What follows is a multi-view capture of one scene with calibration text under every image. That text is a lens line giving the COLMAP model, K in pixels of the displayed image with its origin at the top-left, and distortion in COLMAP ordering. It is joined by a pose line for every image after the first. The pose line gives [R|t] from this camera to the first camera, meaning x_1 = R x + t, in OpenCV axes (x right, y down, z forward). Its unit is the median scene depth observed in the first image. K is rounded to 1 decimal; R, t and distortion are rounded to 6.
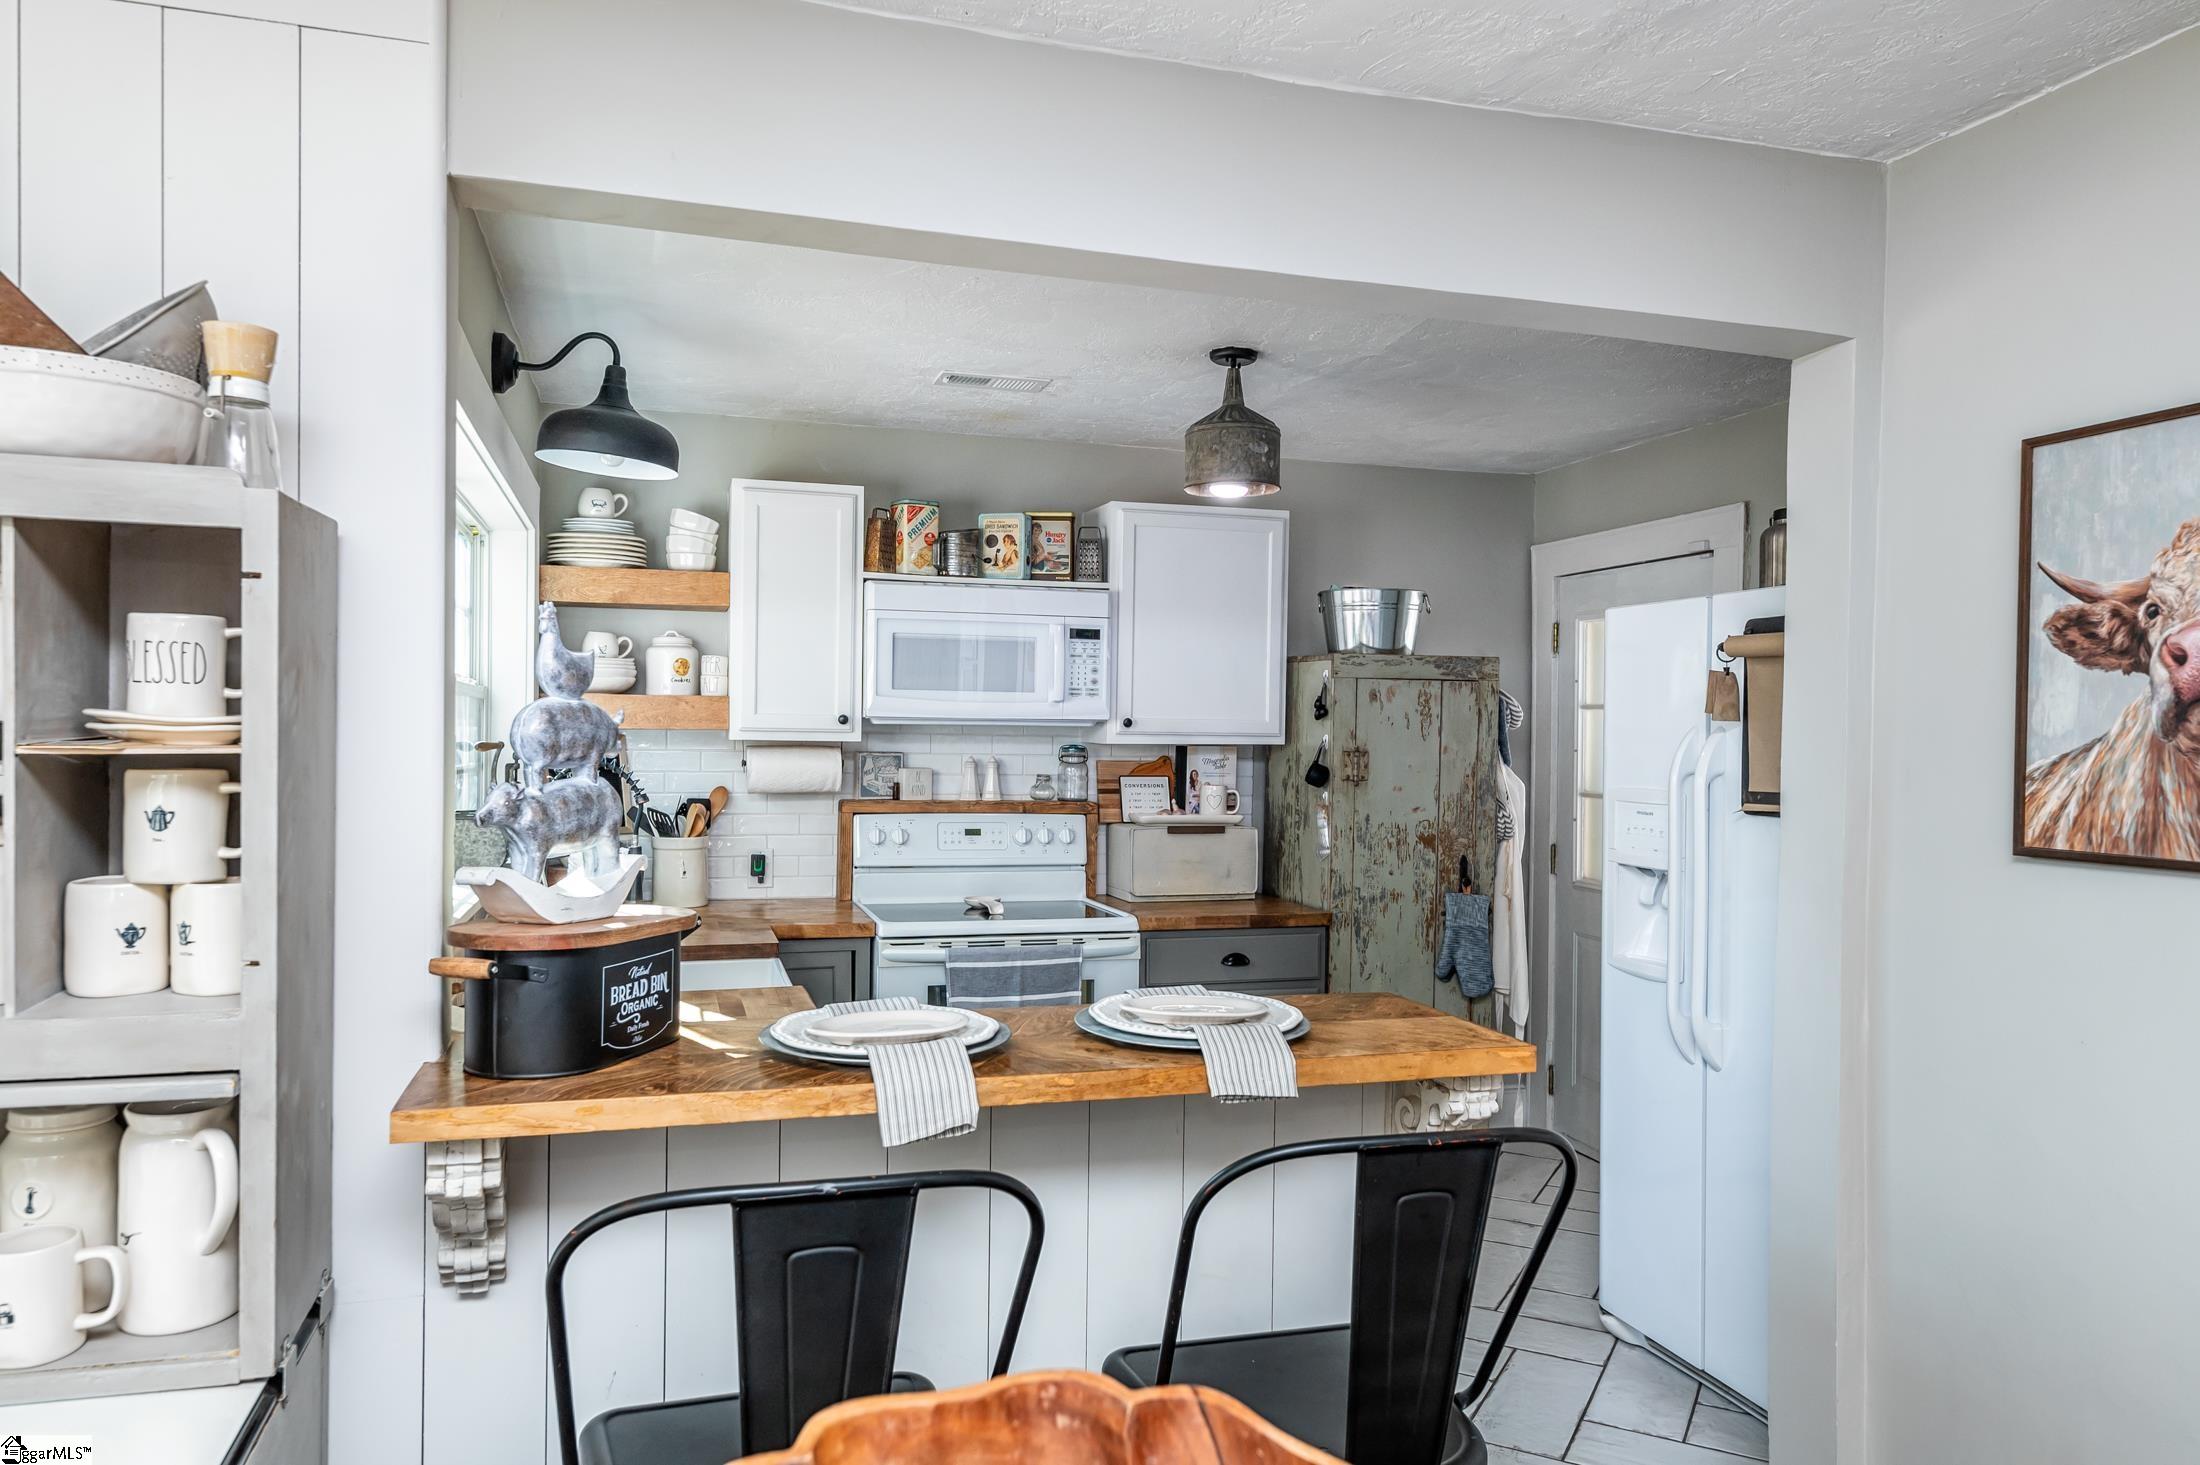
lens RADIAL K [[1457.4, 0, 1097.2], [0, 1457.4, 755.3], [0, 0, 1]] dist [0.023503, 0.000118]
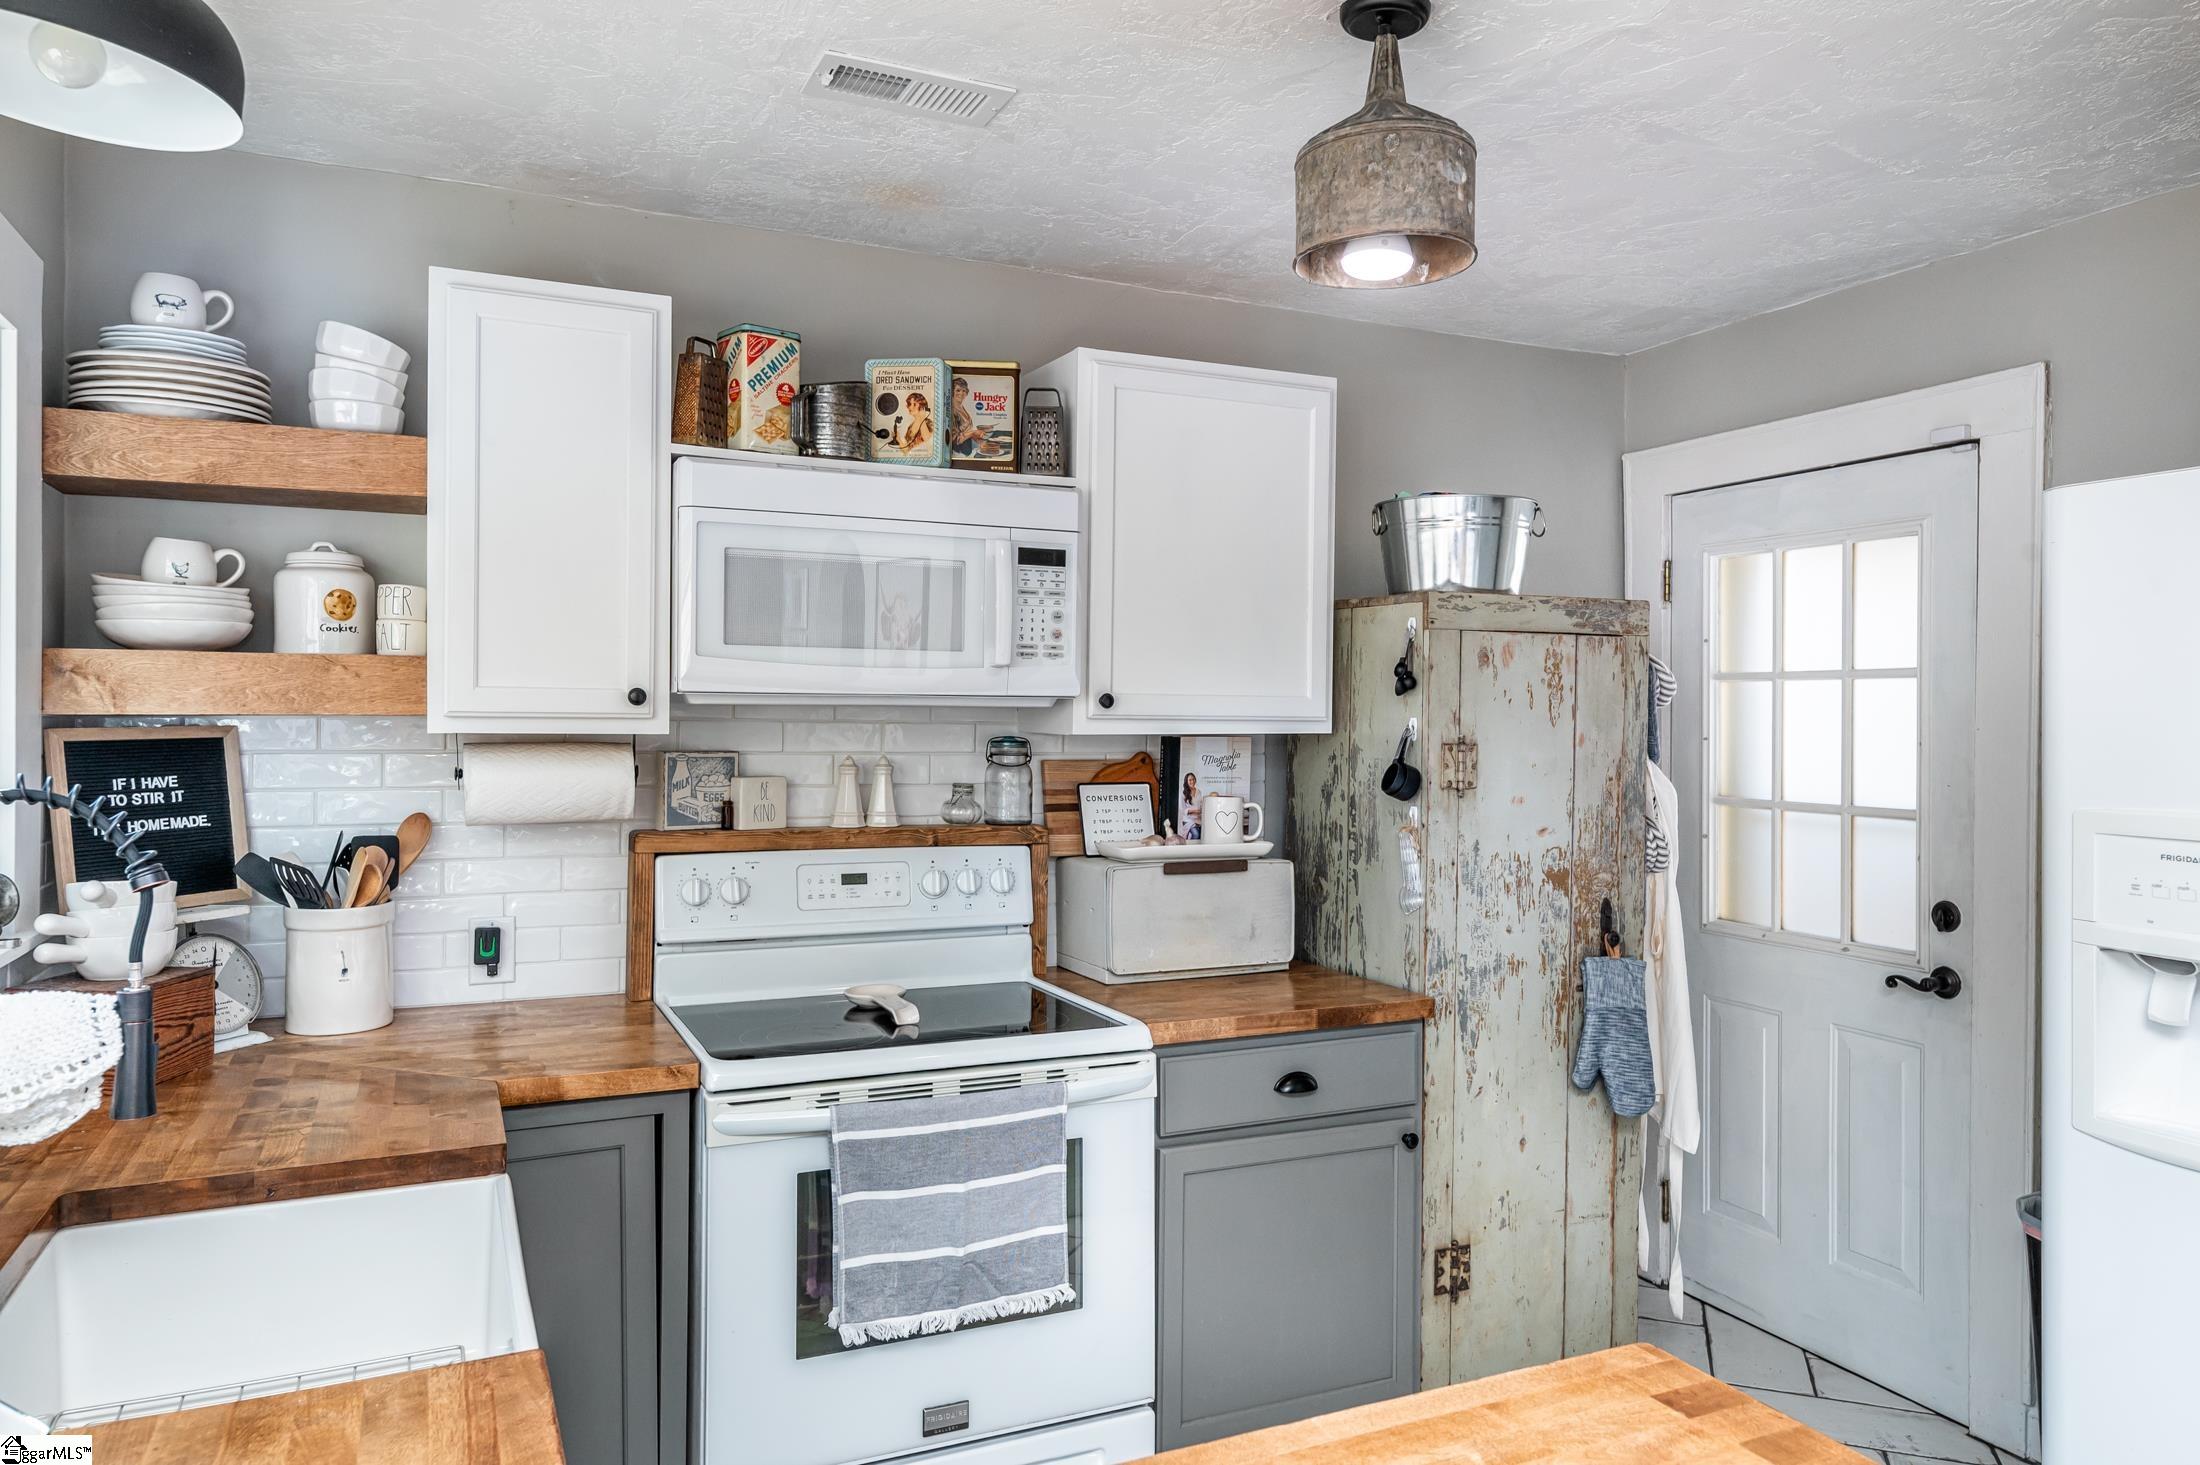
lens RADIAL K [[1452.8, 0, 1095.6], [0, 1452.8, 720.1], [0, 0, 1]] dist [0.017941, -0.002675]
pose [[0.990690, -0.006177, 0.135998, -0.069777], [0.008206, 0.999863, -0.014366, -0.005144], [-0.135890, 0.015348, 0.990605, 0.387723]]
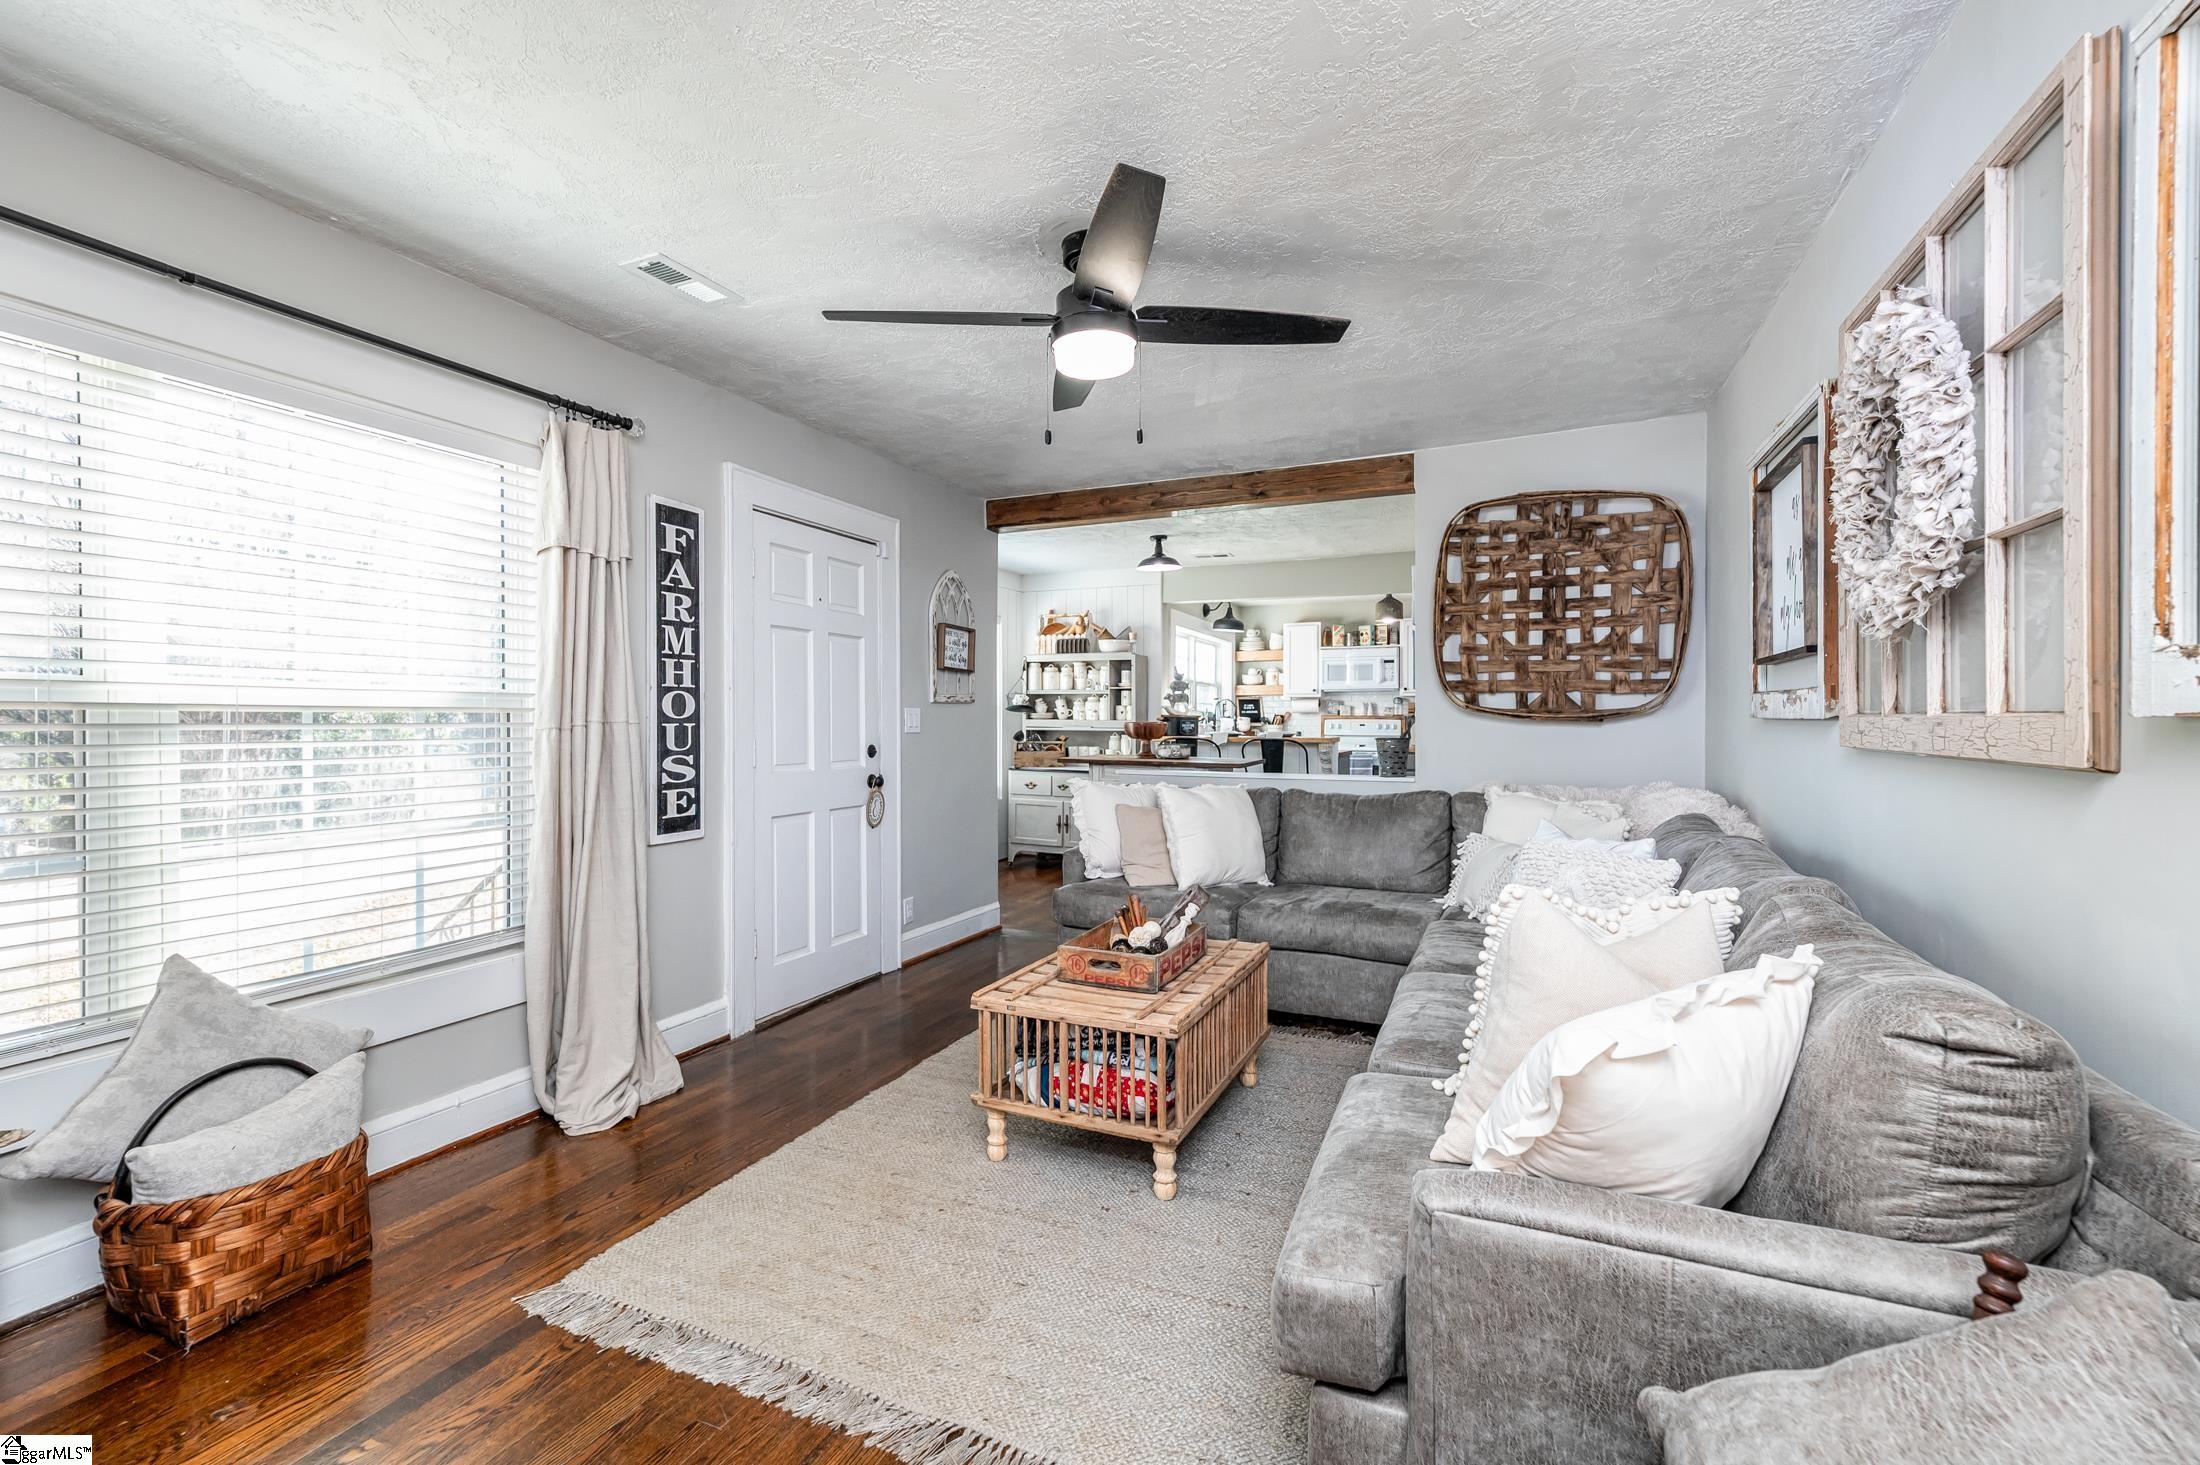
lens RADIAL K [[924.0, 0, 1100.8], [0, 924.0, 725.0], [0, 0, 1]] dist [0.001760, 0.000118]
pose [[0.760670, -0.010576, -0.649052, 0.821639], [-0.001716, 0.999831, -0.018302, 0.094077], [0.649136, 0.015035, 0.760524, -0.944713]]
